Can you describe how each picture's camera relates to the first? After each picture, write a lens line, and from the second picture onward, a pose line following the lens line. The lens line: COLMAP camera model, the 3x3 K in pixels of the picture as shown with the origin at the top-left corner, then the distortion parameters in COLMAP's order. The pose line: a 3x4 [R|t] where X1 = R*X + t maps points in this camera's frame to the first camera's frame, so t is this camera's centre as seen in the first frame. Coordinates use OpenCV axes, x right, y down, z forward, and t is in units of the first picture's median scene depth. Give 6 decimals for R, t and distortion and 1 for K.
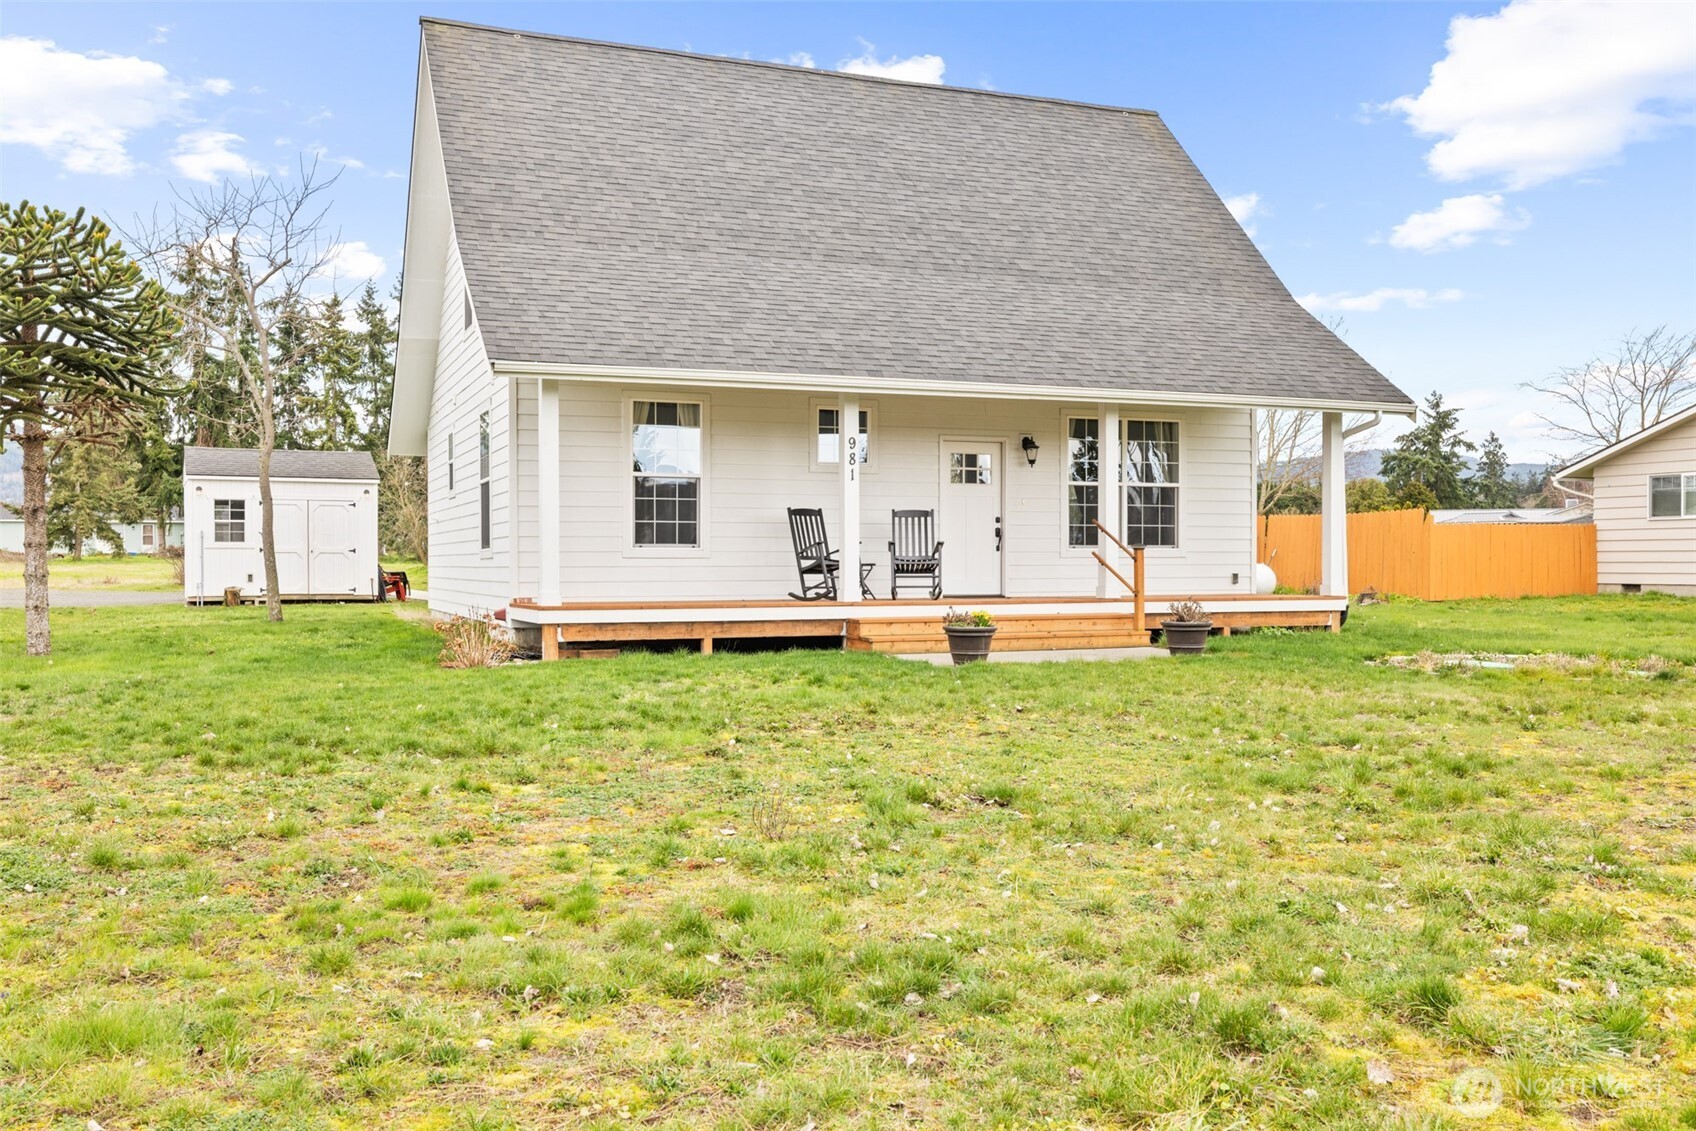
lens RADIAL K [[1453.8, 0, 847.8], [0, 1453.8, 567.0], [0, 0, 1]] dist [-0.004430, 0.009918]
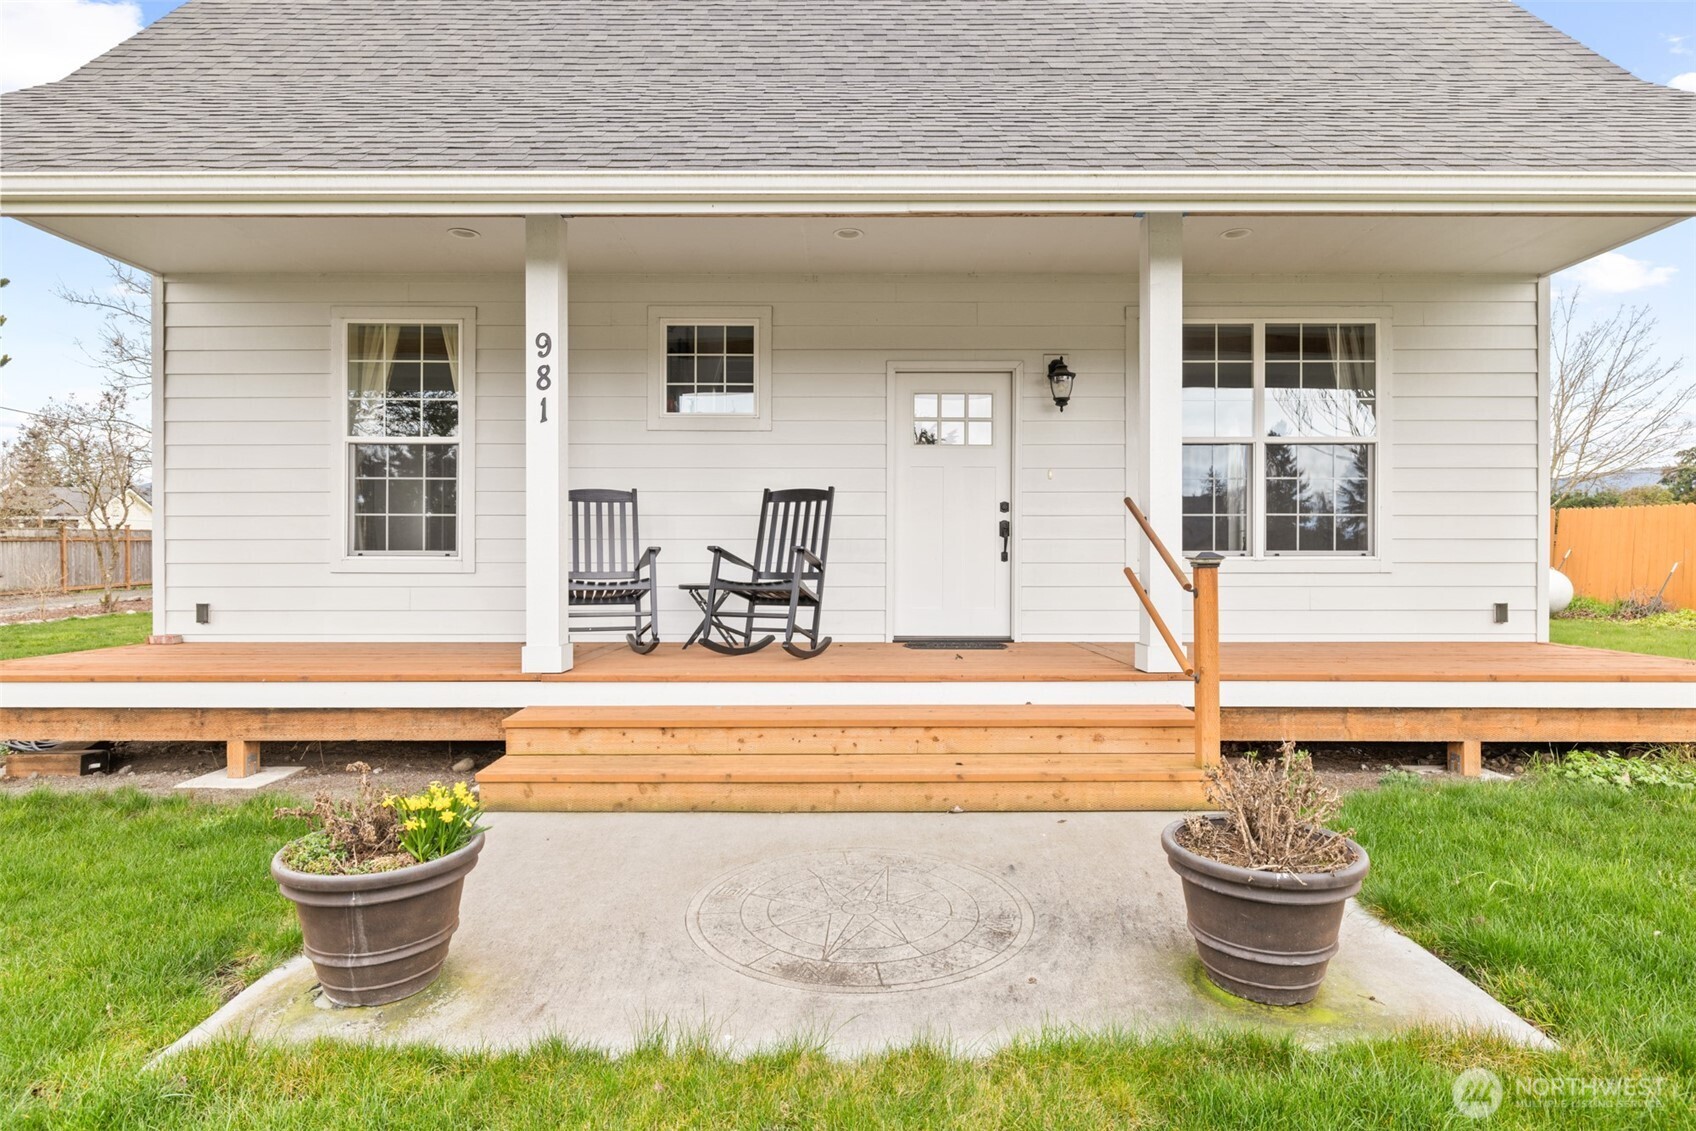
lens RADIAL K [[924.8, 0, 834.1], [0, 924.8, 552.7], [0, 0, 1]] dist [0.000179, -0.000714]
pose [[0.930078, 0.001072, -0.367361, 0.186593], [-0.002731, 0.999988, -0.003997, -0.013559], [0.367352, 0.004721, 0.930070, 0.678229]]
